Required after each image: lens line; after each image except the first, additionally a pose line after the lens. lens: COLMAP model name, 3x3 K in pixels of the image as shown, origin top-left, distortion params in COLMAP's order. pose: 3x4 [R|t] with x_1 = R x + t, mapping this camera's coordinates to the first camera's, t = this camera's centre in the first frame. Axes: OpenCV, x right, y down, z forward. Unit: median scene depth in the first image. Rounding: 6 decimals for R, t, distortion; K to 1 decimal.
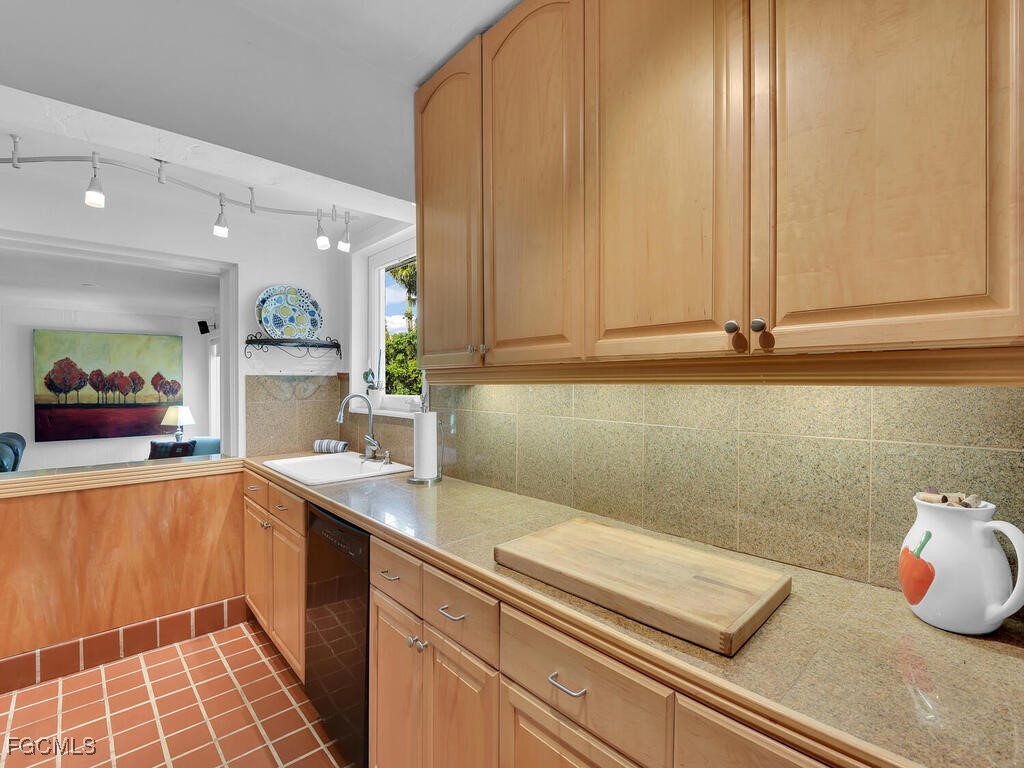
lens RADIAL K [[466.6, 0, 517.2], [0, 466.6, 386.6], [0, 0, 1]] dist [-0.001366, -0.000573]
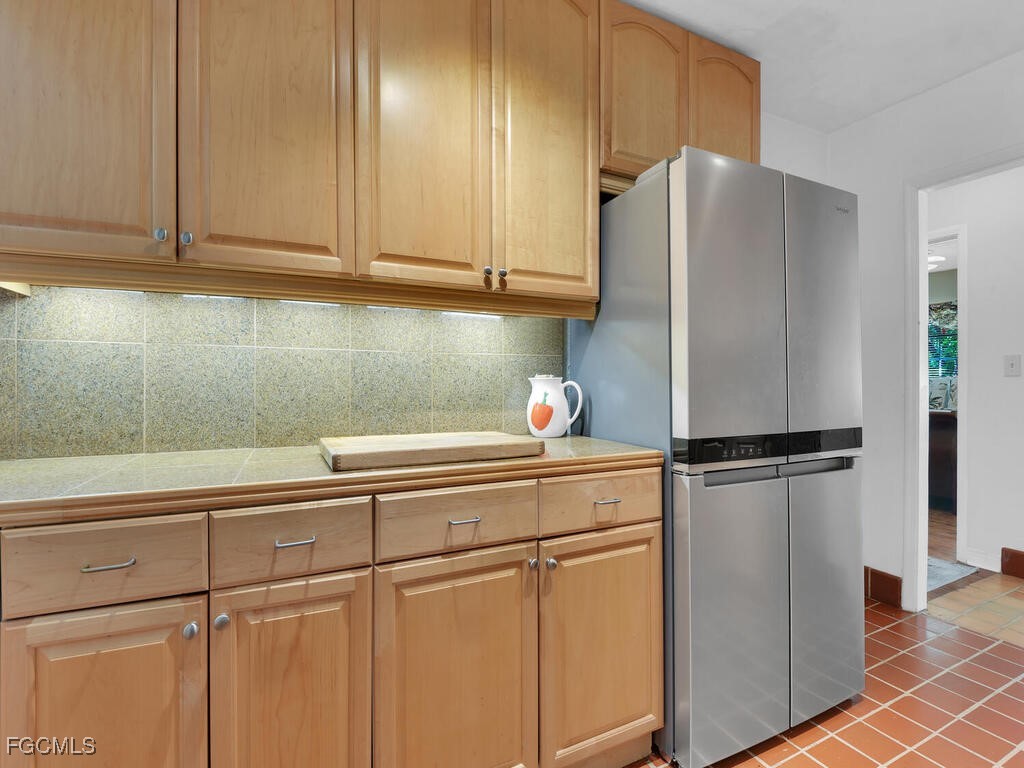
lens RADIAL K [[466.6, 0, 515.6], [0, 466.6, 384.1], [0, 0, 1]] dist [-0.001366, -0.000573]
pose [[0.317320, -0.003293, 0.948313, -0.840145], [0.009909, 0.999951, 0.000157, 0.213294], [-0.948267, 0.009348, 0.317337, 0.368389]]
